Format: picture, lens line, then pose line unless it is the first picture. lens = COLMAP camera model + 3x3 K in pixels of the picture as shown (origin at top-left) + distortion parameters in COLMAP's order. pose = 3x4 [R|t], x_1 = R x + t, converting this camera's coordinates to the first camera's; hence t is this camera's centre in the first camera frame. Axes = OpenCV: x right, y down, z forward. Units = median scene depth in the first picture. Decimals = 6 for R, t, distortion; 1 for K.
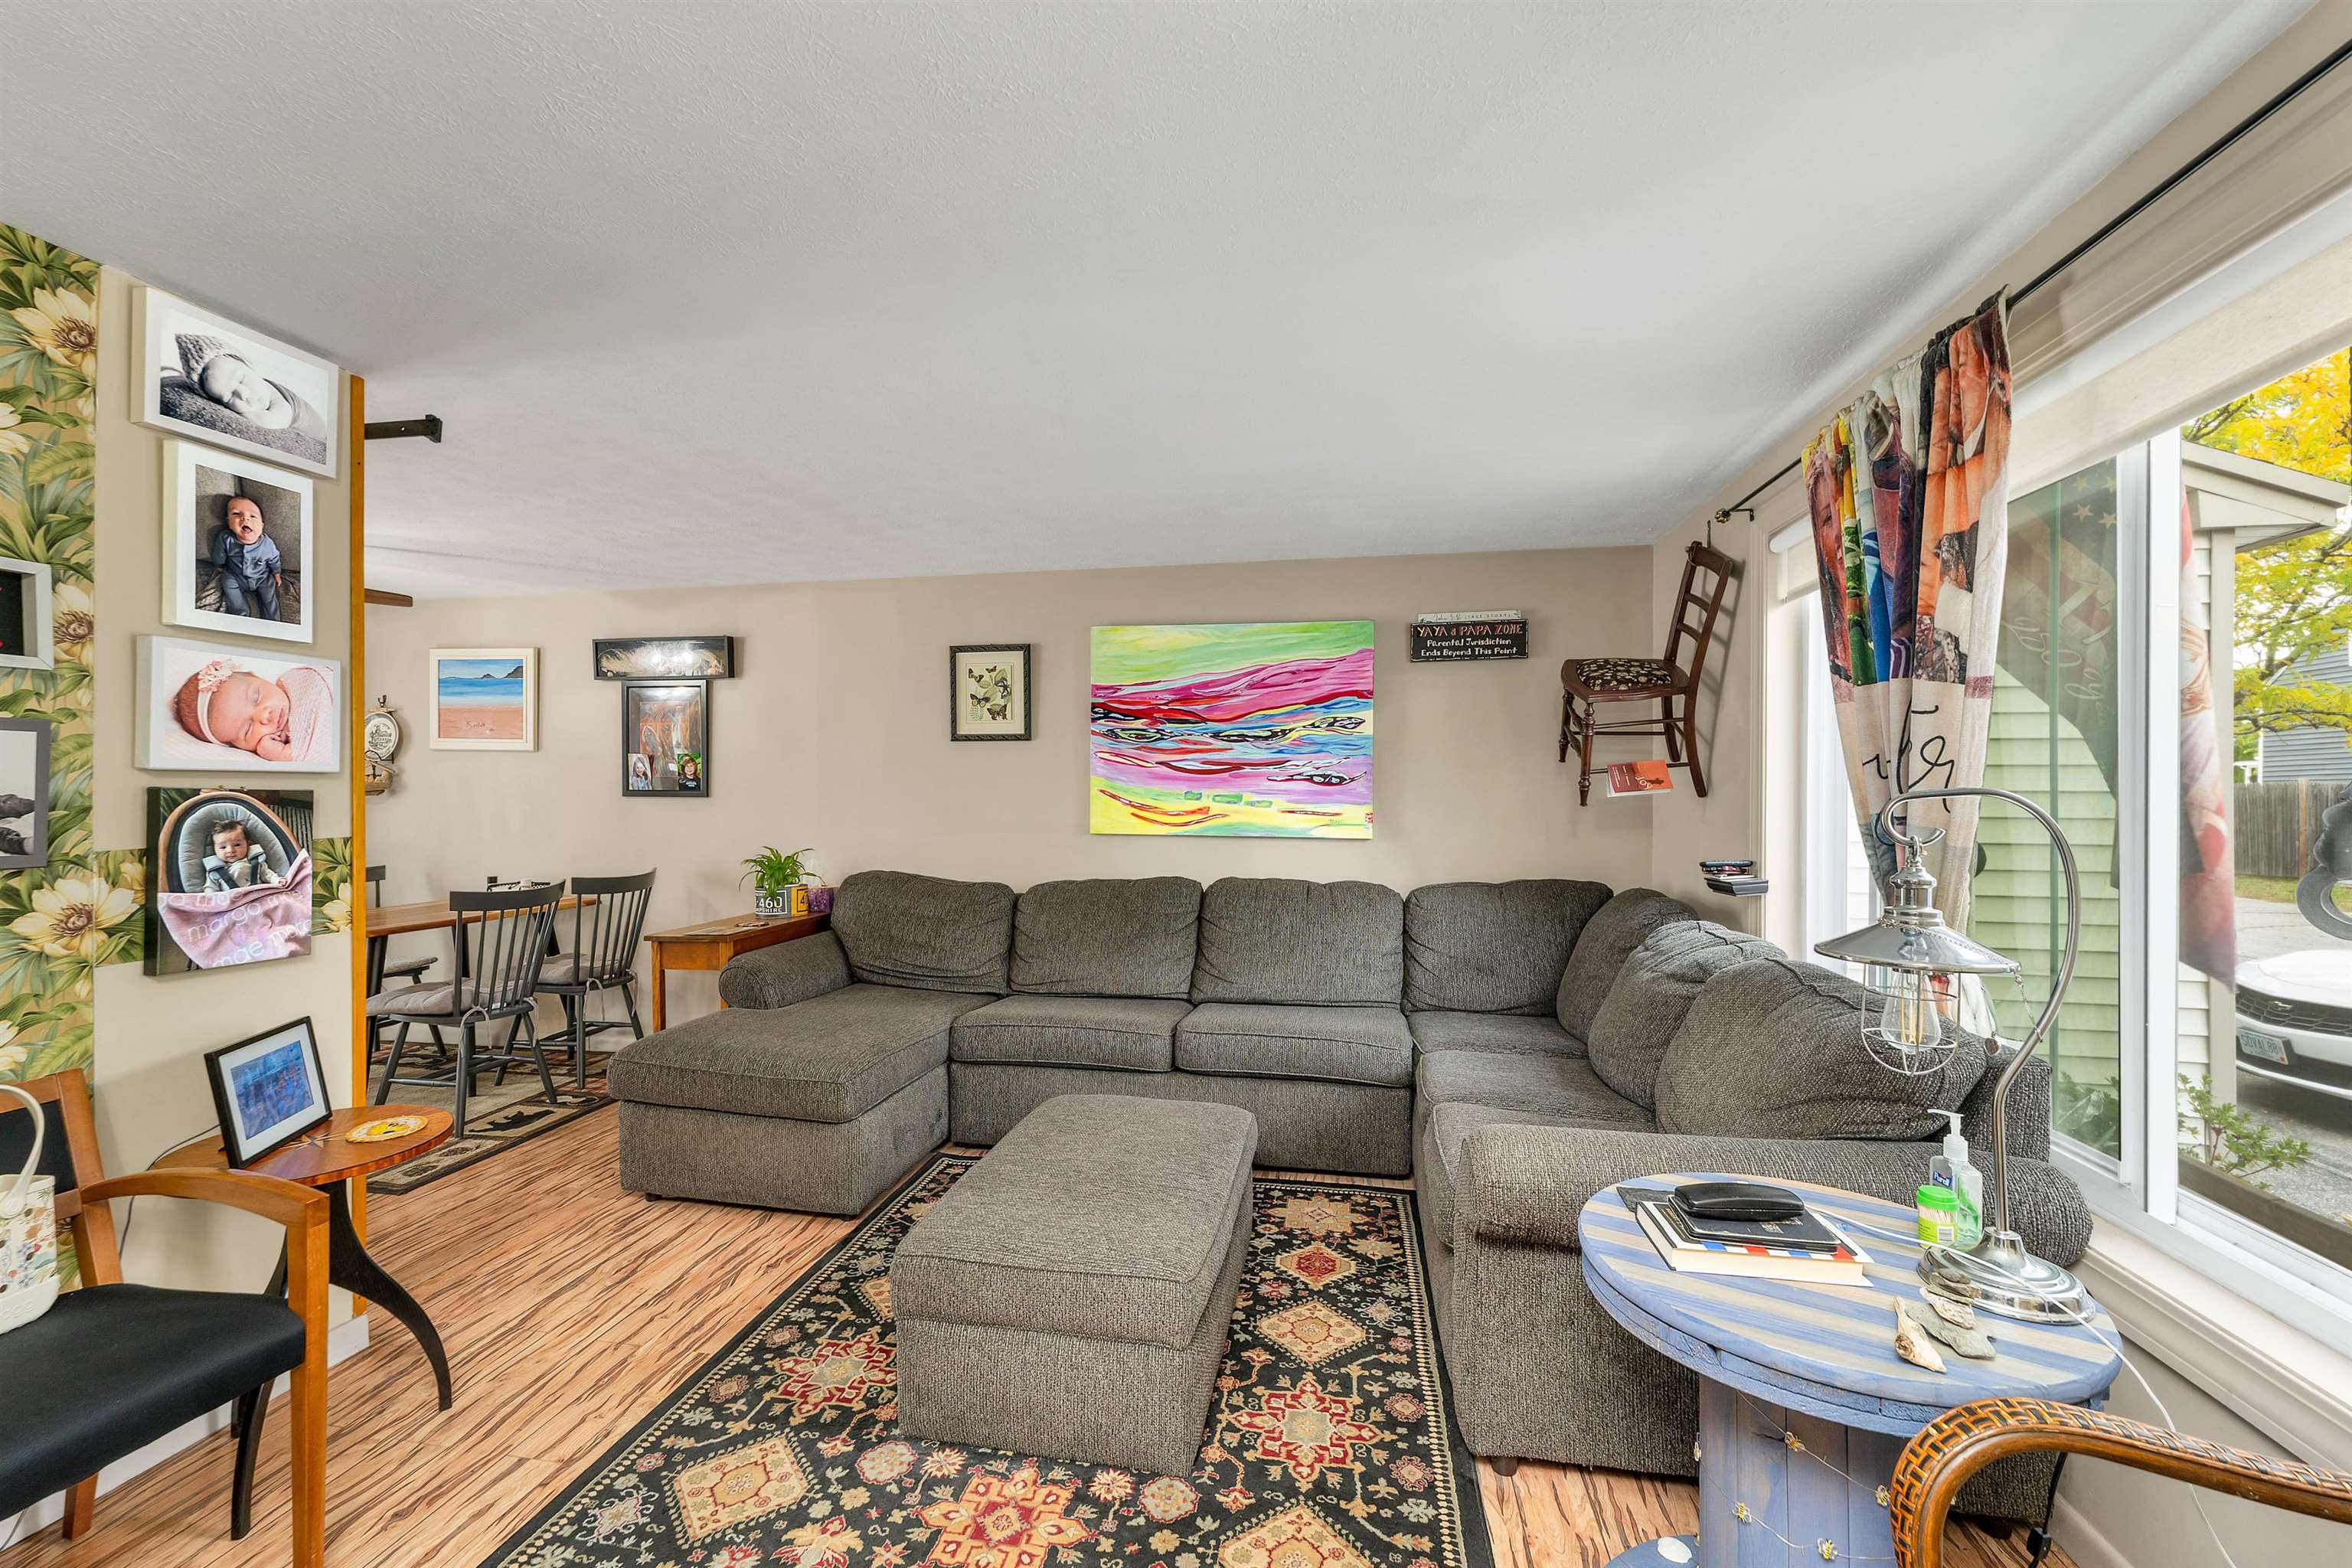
lens RADIAL K [[981.1, 0, 1152.7], [0, 981.1, 789.9], [0, 0, 1]] dist [0.004750, -0.001252]
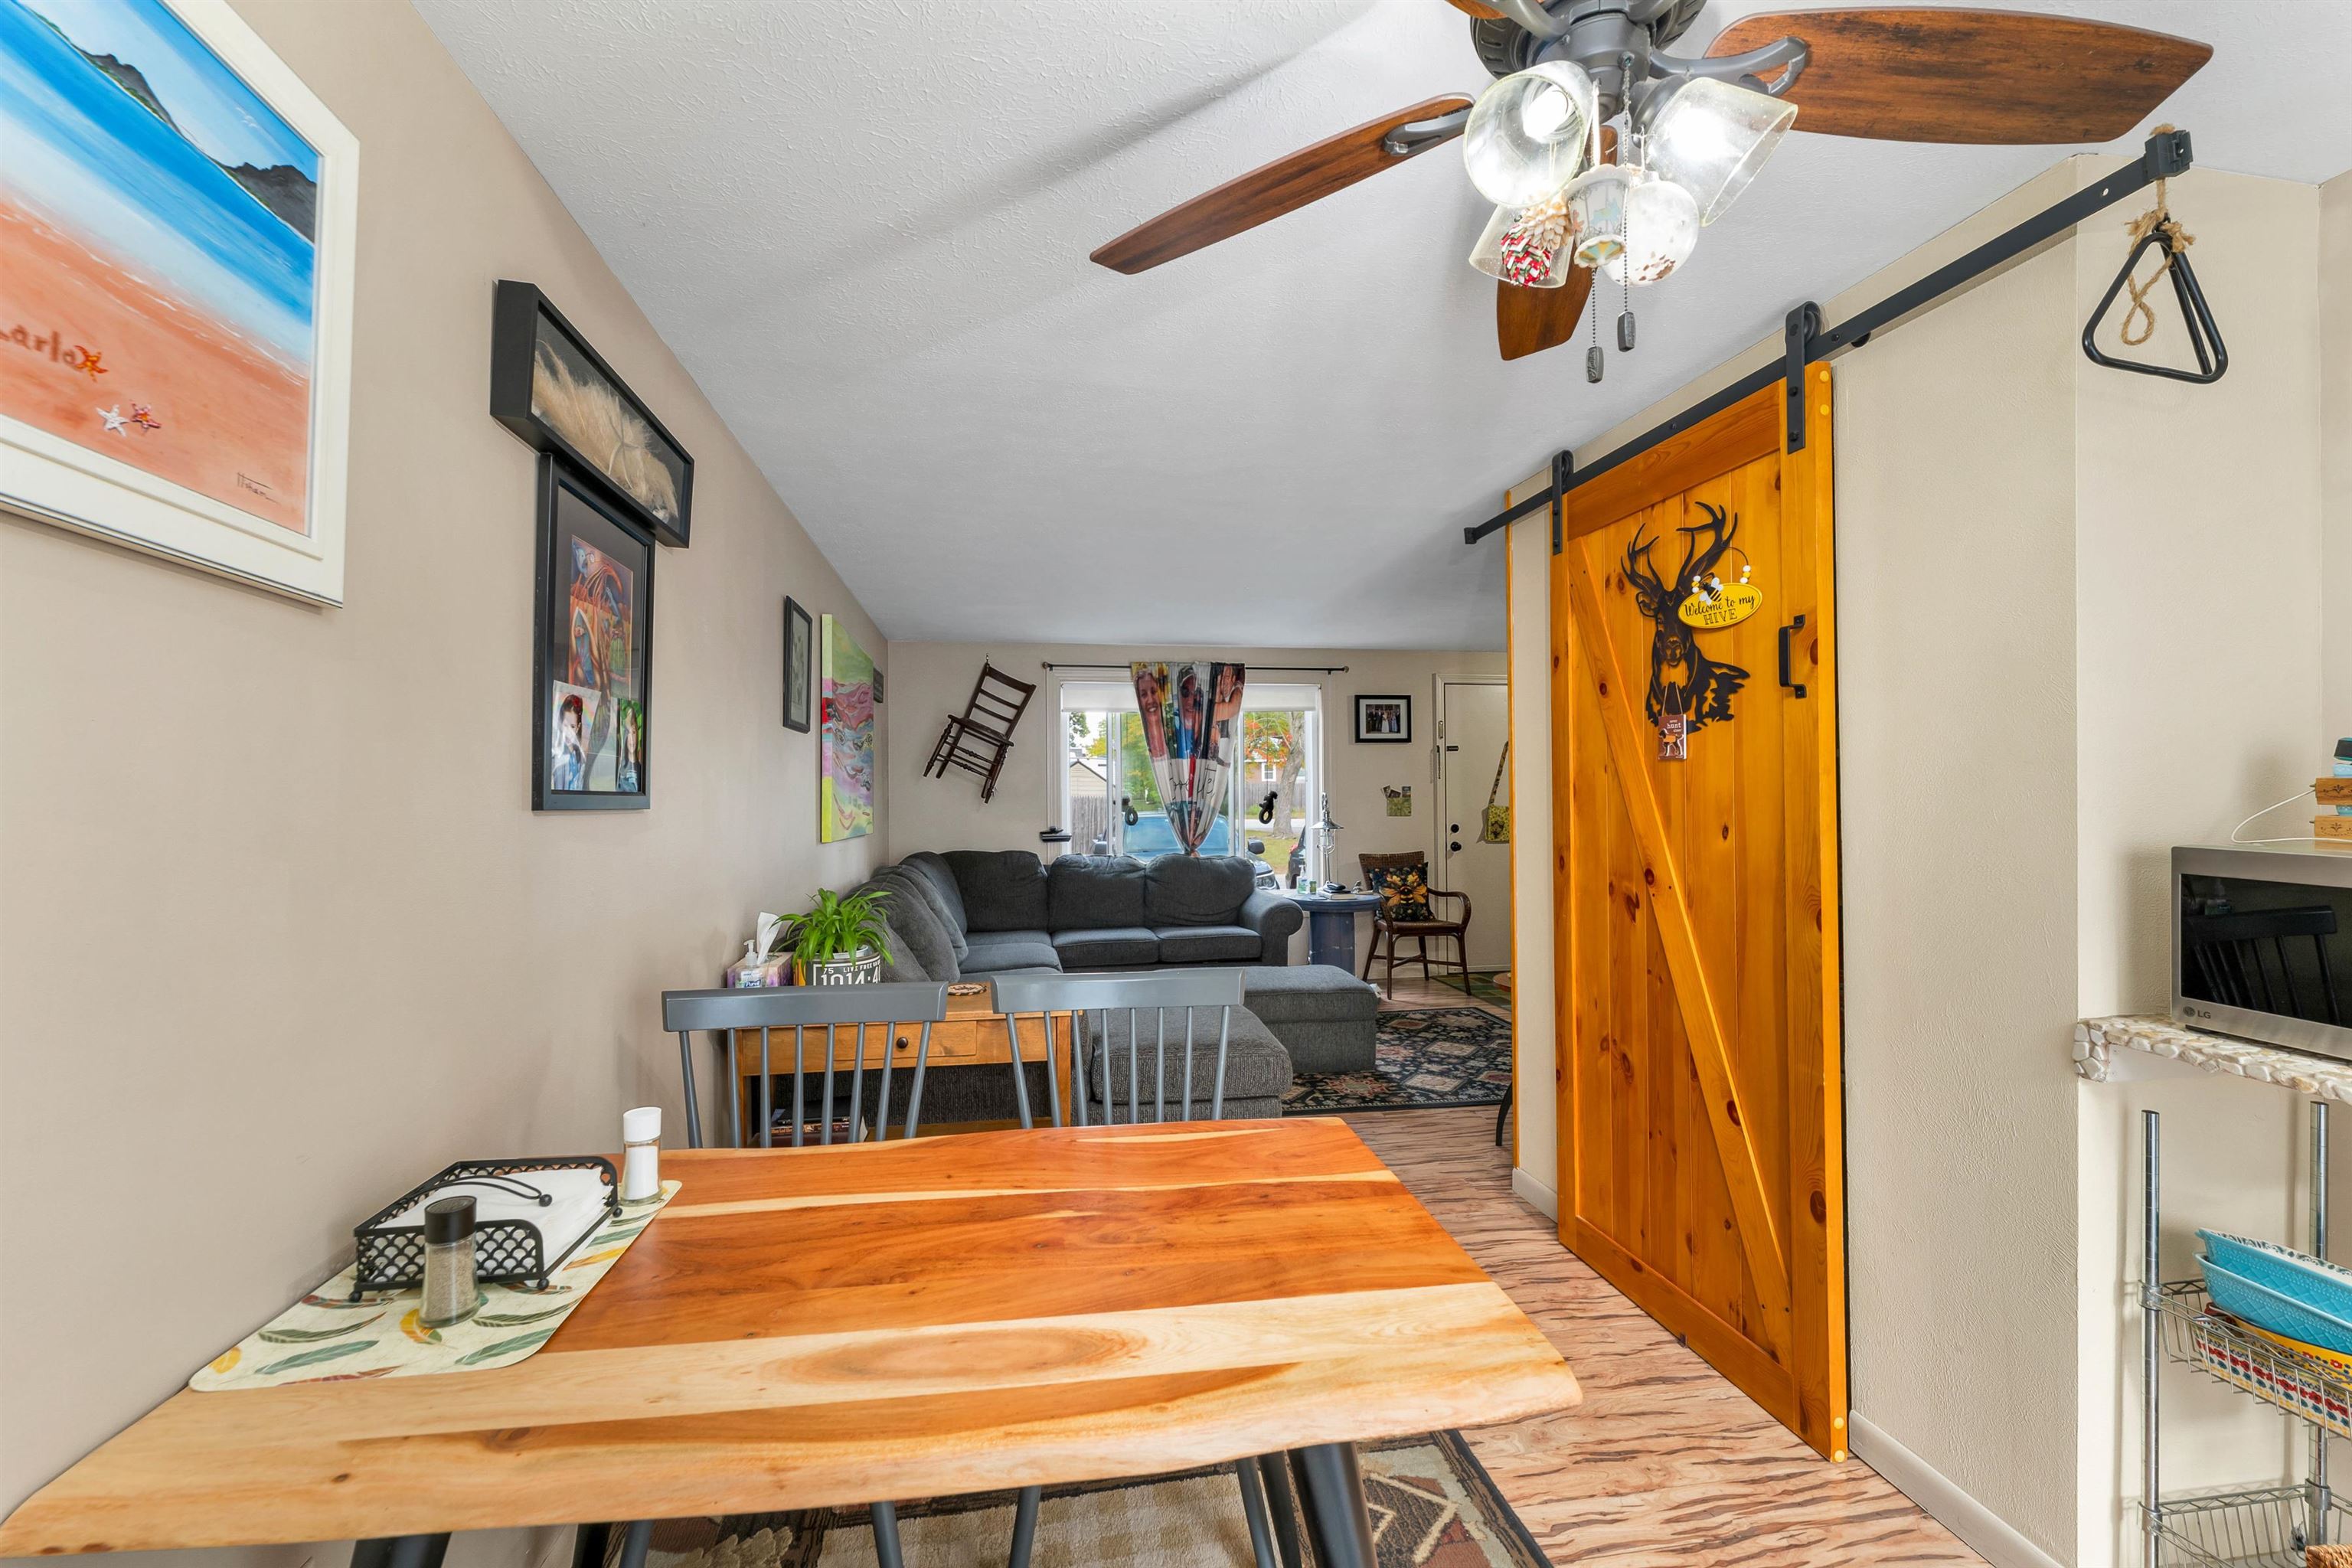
lens RADIAL K [[981.1, 0, 1167.5], [0, 981.1, 788.7], [0, 0, 1]] dist [0.004750, -0.001252]
pose [[-0.357250, 0.008105, 0.933974, -1.999733], [0.004605, 0.999965, -0.006916, 0.005491], [-0.933997, 0.001831, -0.357275, 2.027472]]
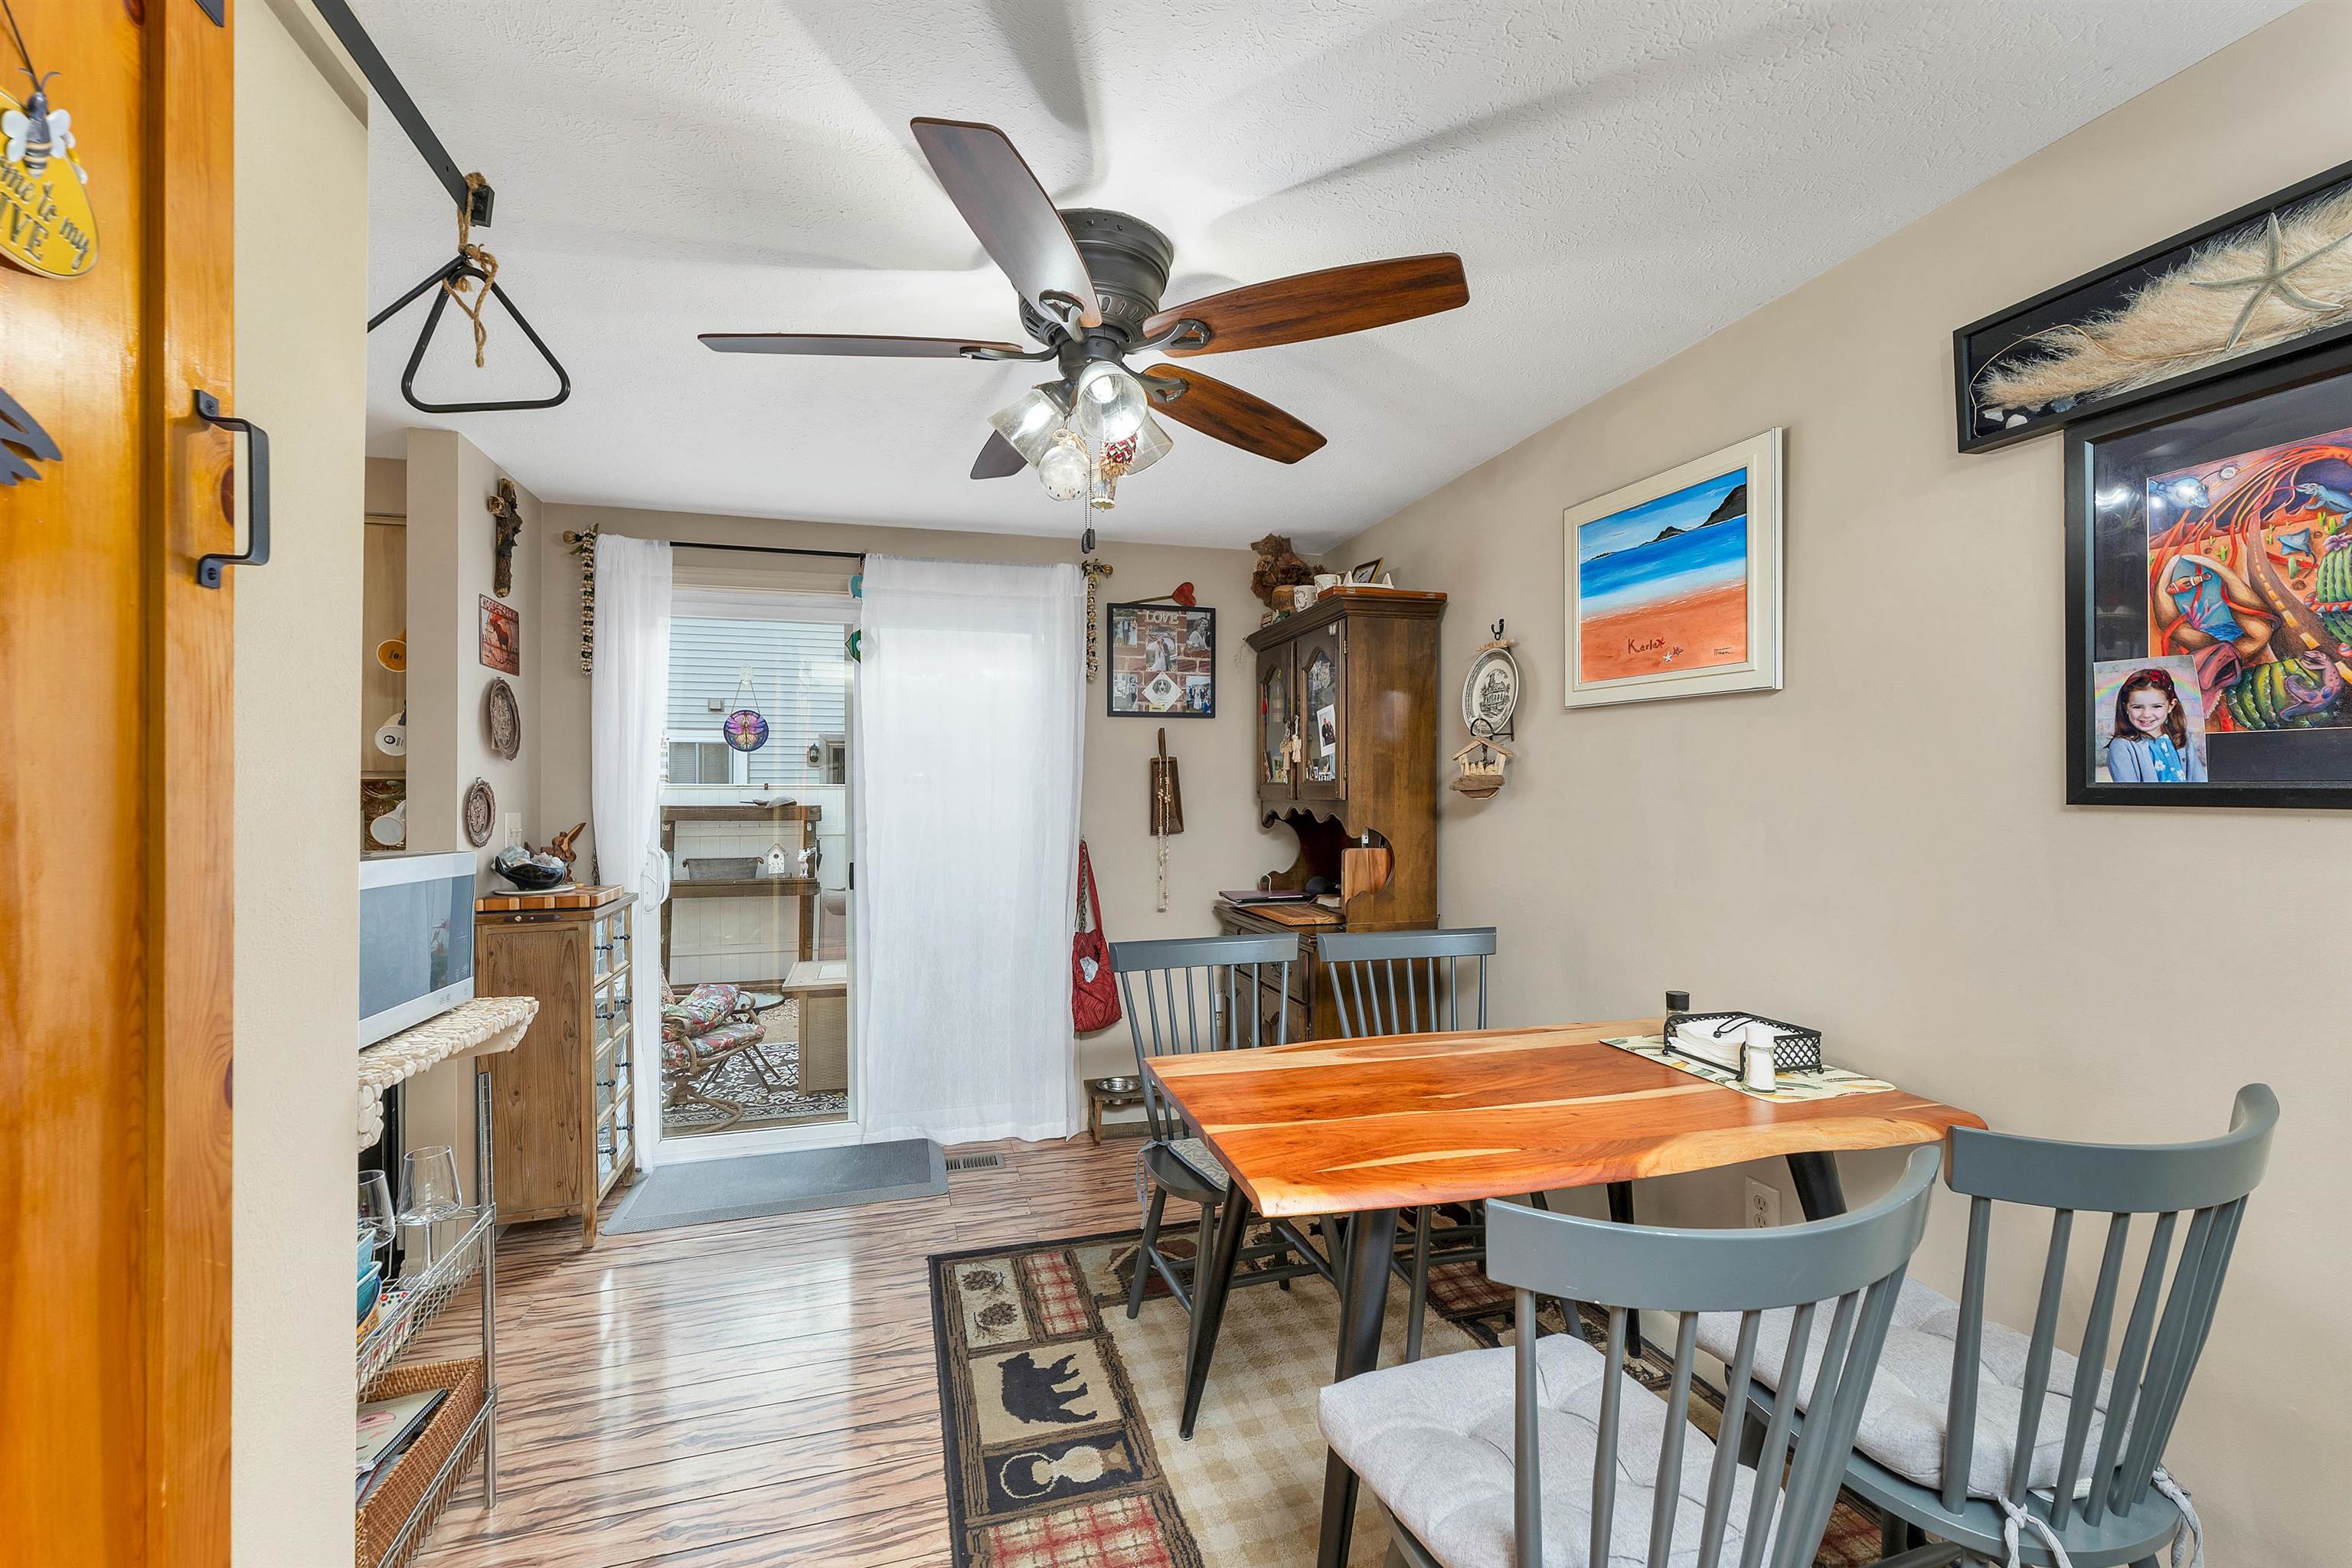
lens RADIAL K [[981.1, 0, 1181.7], [0, 981.1, 795.5], [0, 0, 1]] dist [0.004750, -0.001252]
pose [[0.474715, 0.000039, -0.880139, -0.877871], [0.005174, 0.999983, 0.002836, 0.003072], [0.880124, -0.005900, 0.474707, 1.337356]]
